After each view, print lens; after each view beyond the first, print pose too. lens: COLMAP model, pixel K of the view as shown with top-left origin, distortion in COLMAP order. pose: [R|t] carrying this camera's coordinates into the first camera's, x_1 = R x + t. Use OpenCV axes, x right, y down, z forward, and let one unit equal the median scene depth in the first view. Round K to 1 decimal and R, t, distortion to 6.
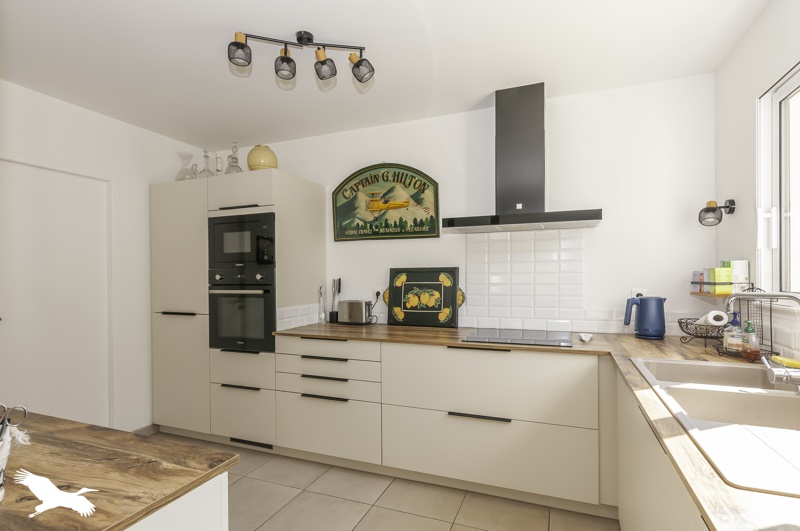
lens RADIAL K [[401.3, 0, 397.4], [0, 401.3, 271.4], [0, 0, 1]] dist [0.000998, -0.000030]
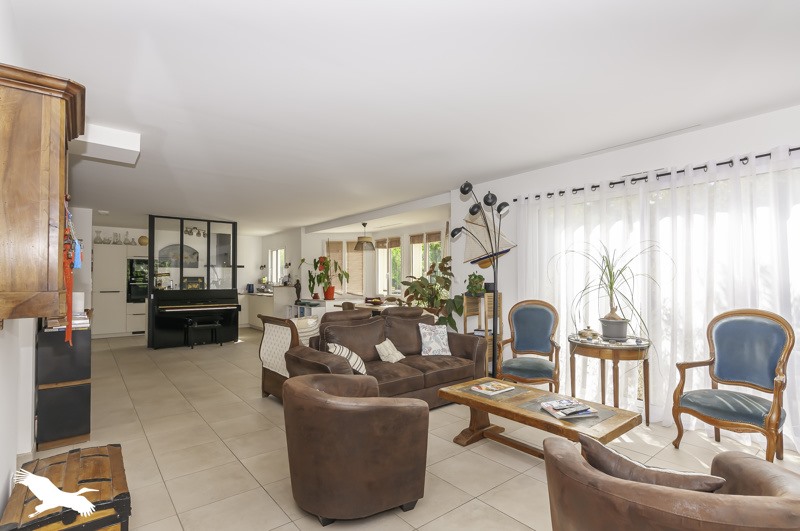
lens RADIAL K [[401.3, 0, 400.9], [0, 401.3, 272.2], [0, 0, 1]] dist [0.000998, -0.000030]
pose [[0.469328, 0.024023, 0.882697, -2.202091], [-0.007642, 0.999703, -0.023144, 0.017986], [-0.882991, 0.004117, 0.469372, -2.253793]]
